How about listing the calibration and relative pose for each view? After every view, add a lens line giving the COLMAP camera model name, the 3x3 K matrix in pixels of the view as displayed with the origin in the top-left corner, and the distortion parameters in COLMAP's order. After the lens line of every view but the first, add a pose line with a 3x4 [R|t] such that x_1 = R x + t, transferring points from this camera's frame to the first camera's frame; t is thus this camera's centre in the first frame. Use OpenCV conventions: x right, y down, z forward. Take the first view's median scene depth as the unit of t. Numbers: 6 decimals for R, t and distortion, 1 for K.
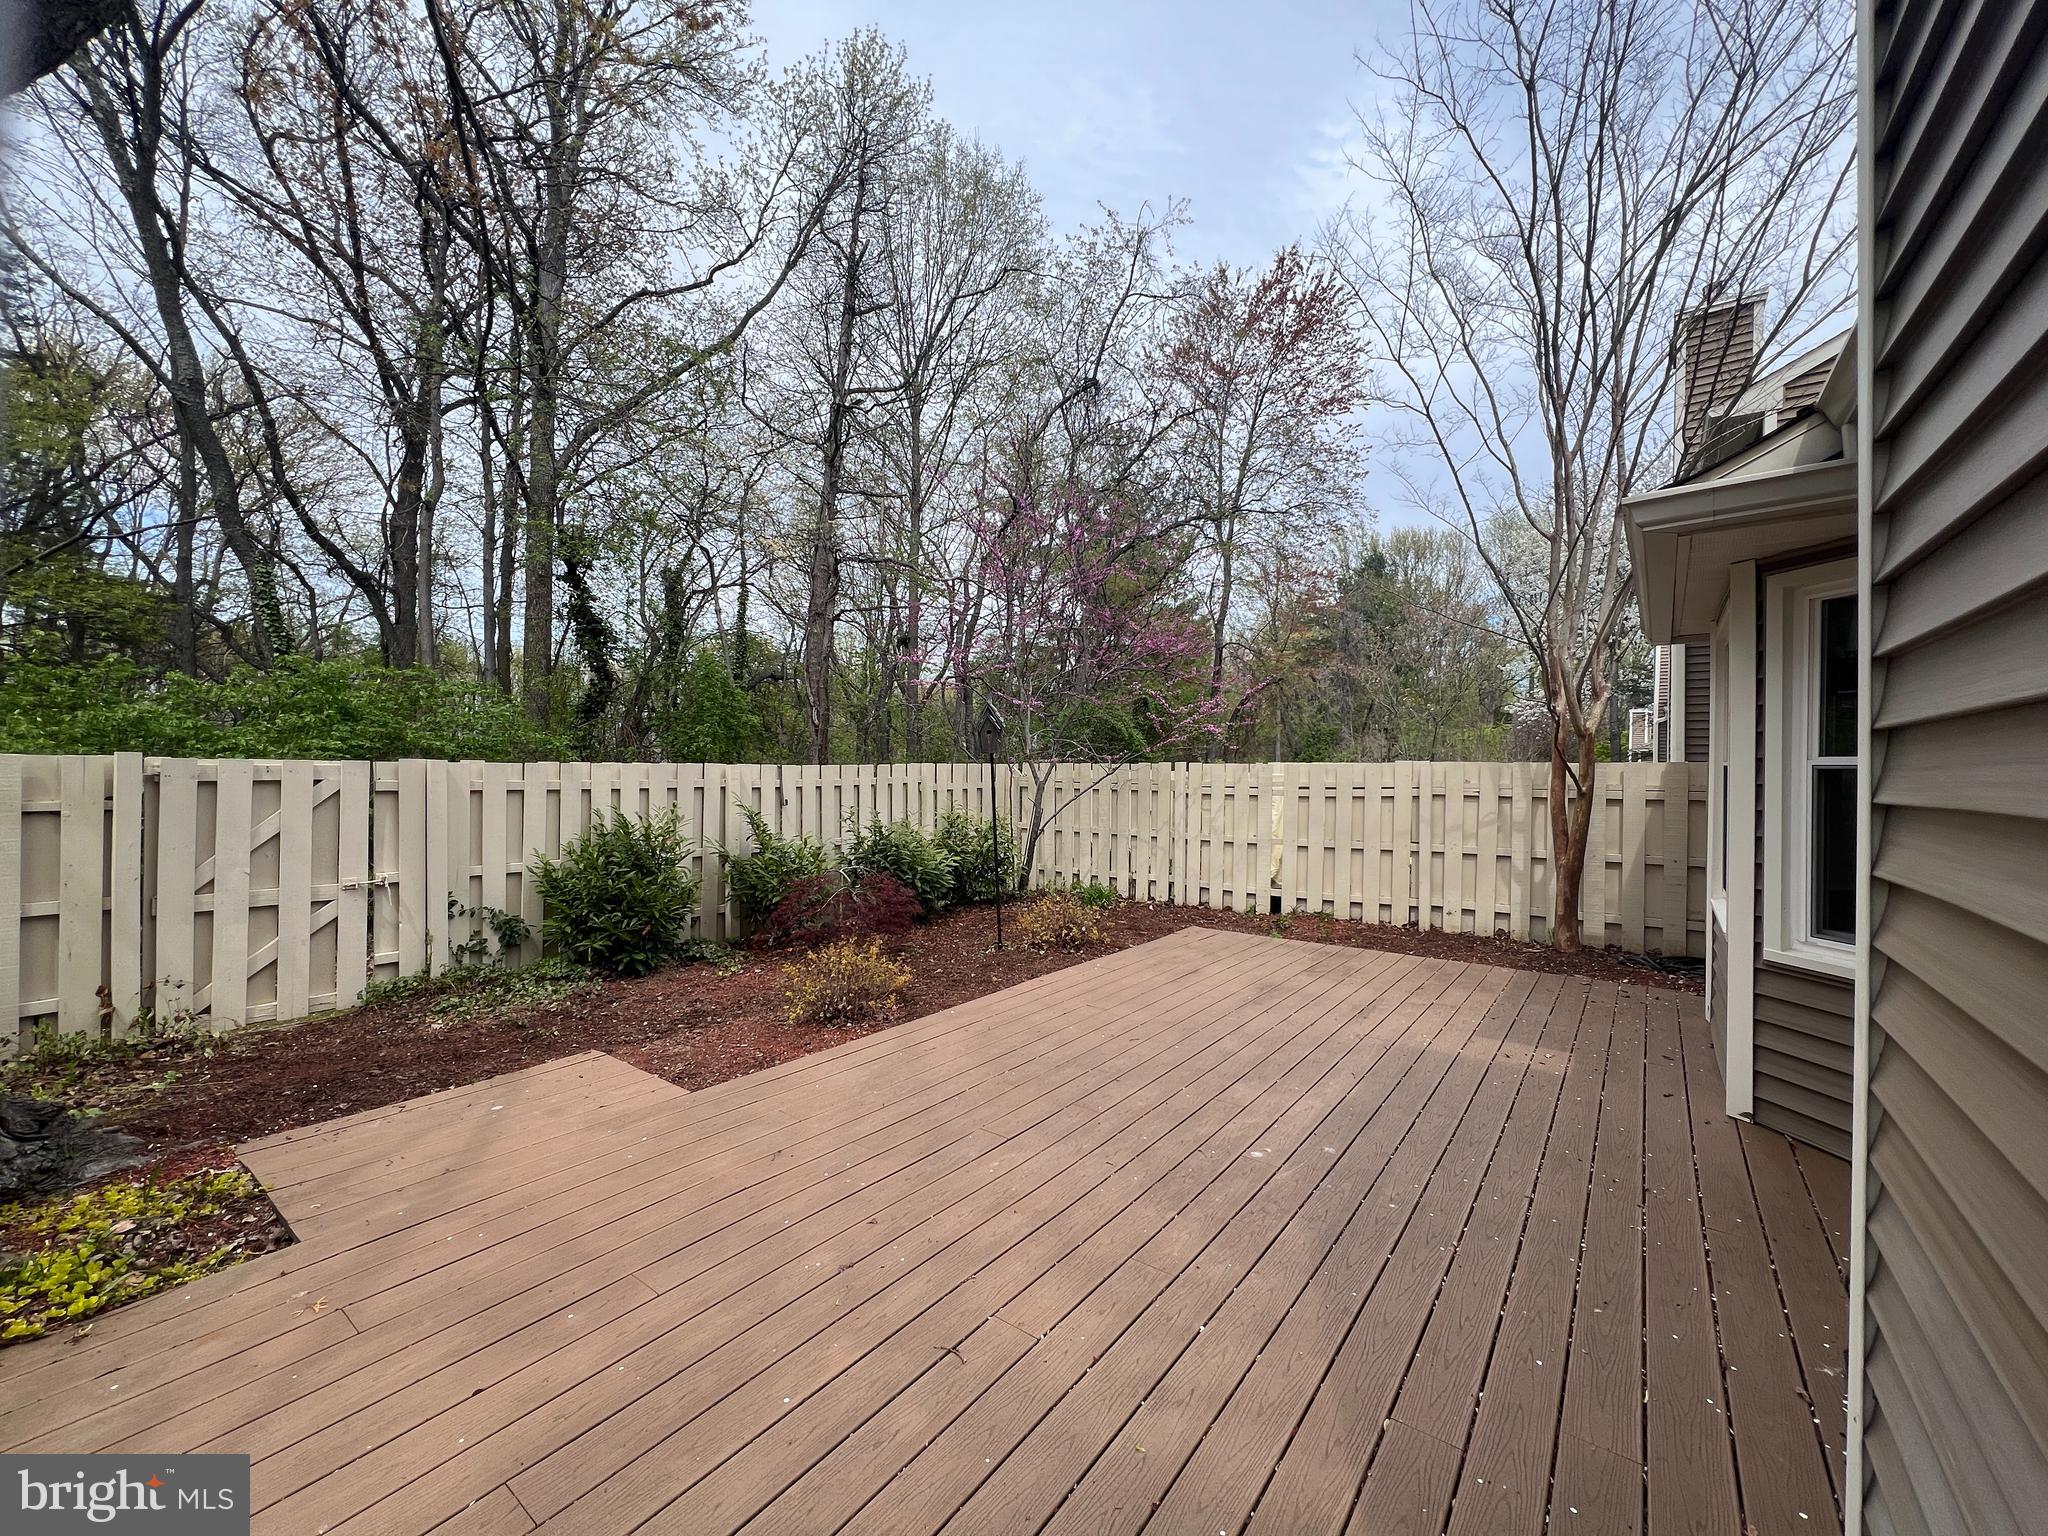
lens RADIAL K [[817.2, 0, 1035.1], [0, 817.2, 768.7], [0, 0, 1]] dist [-0.007627, 0.000194]
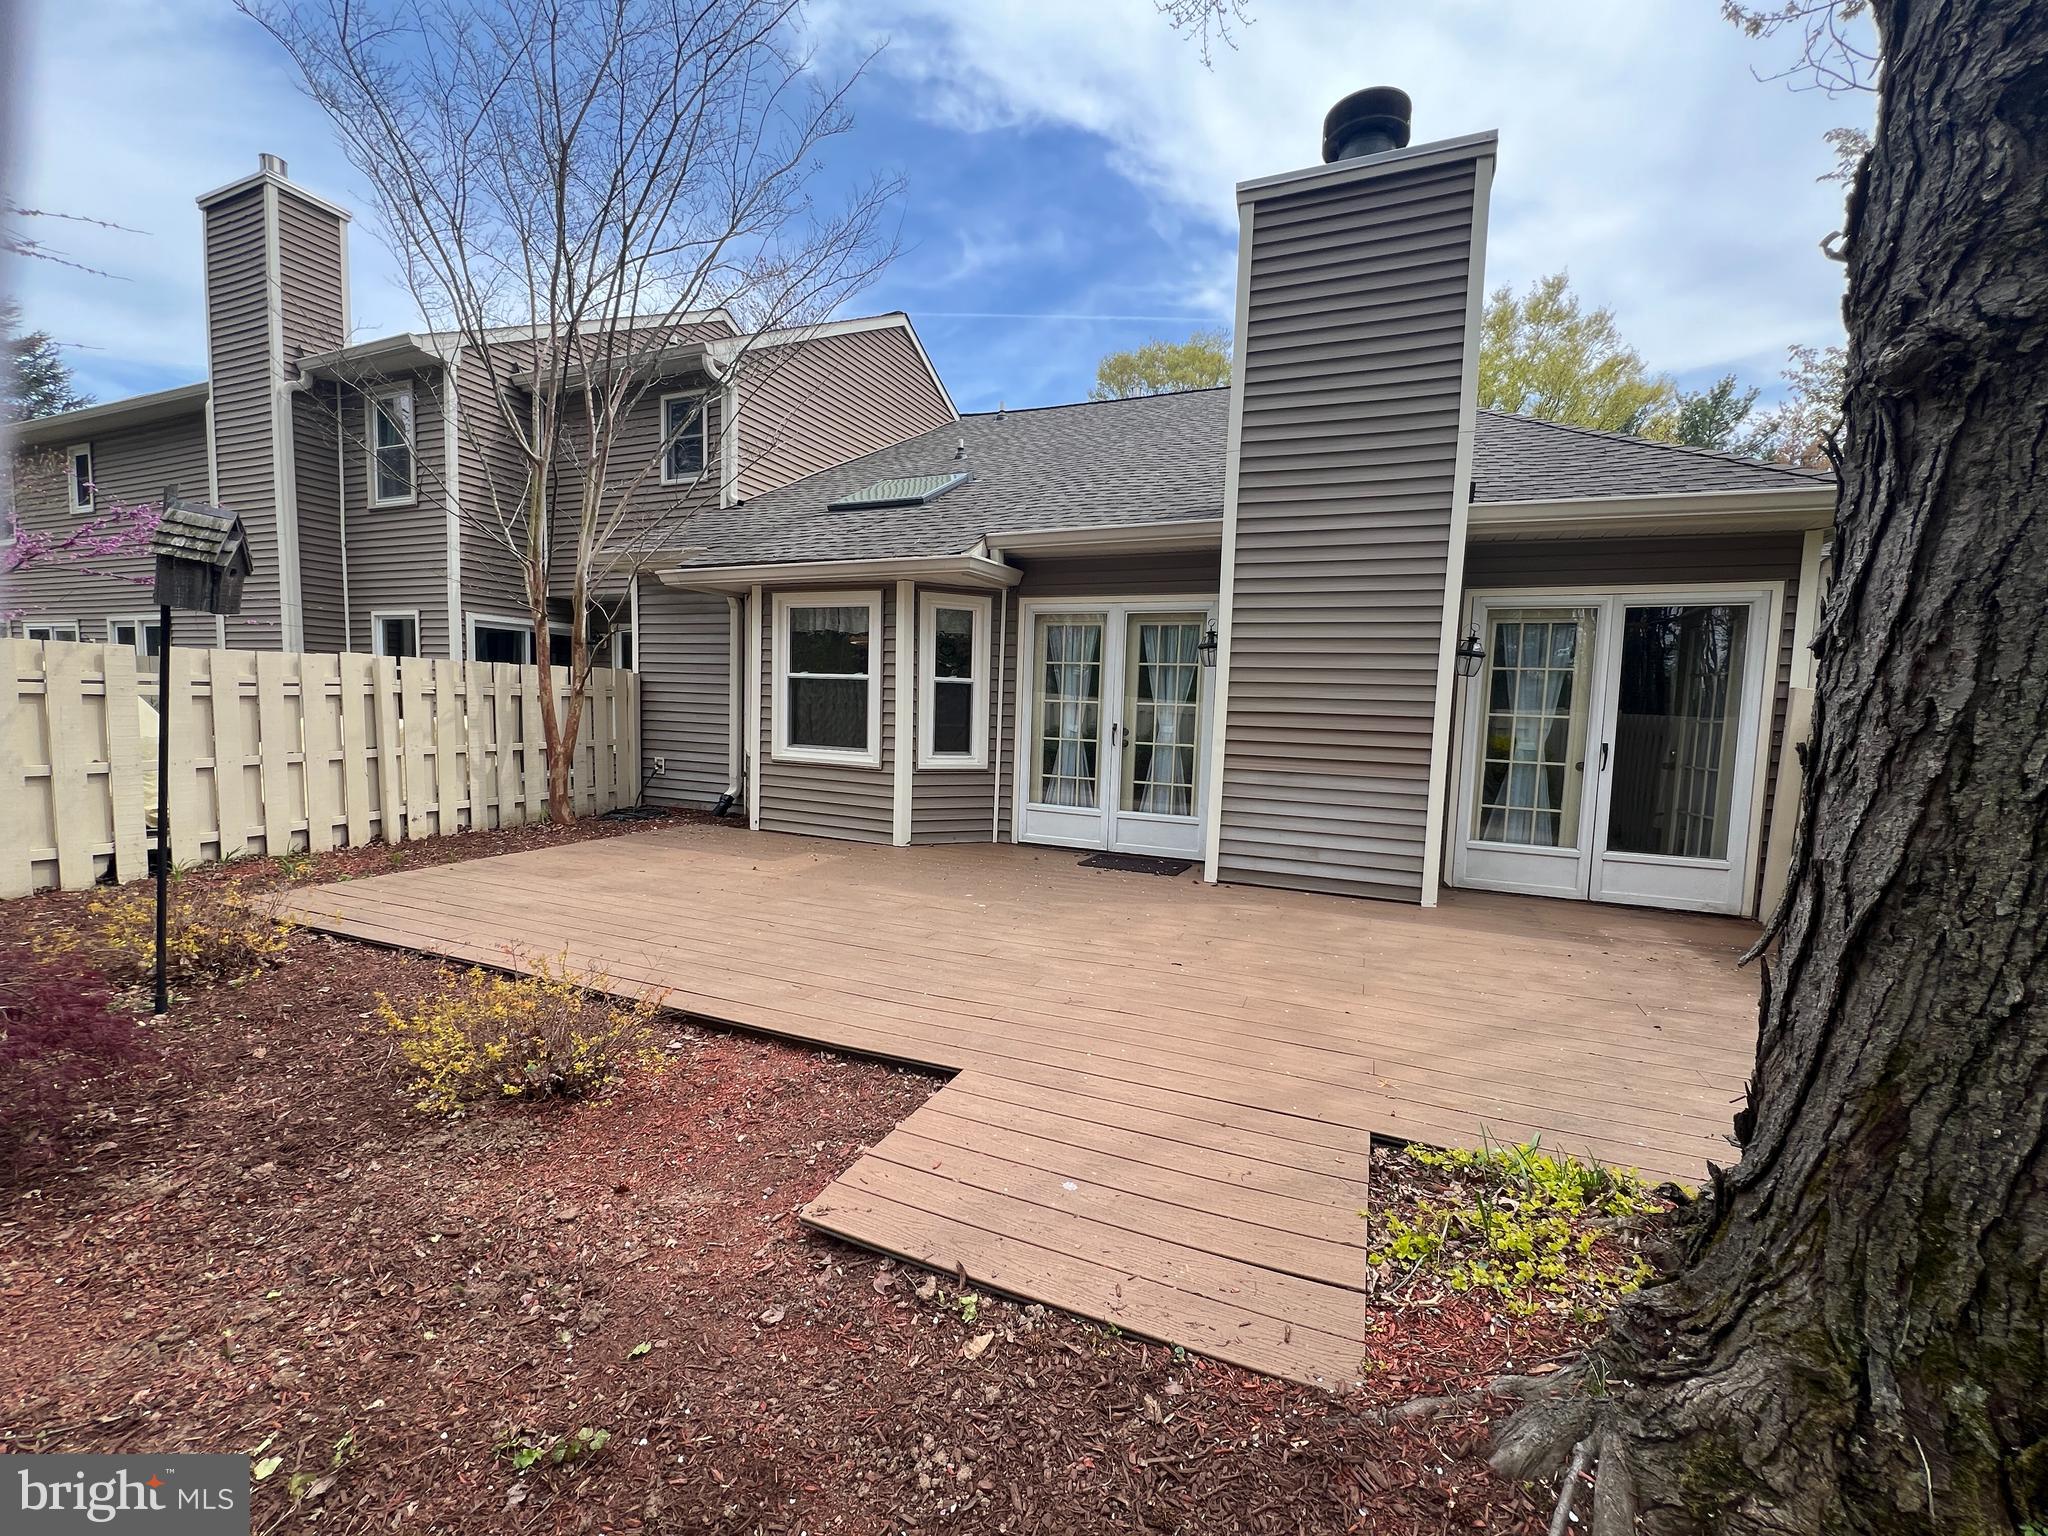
lens RADIAL K [[826.2, 0, 1027.1], [0, 826.2, 764.9], [0, 0, 1]] dist [-0.000303, -0.000006]
pose [[-0.245081, -0.091416, 0.965183, -1.010031], [-0.030917, 0.995775, 0.086463, 0.017689], [-0.969009, -0.008650, -0.246872, 0.957503]]
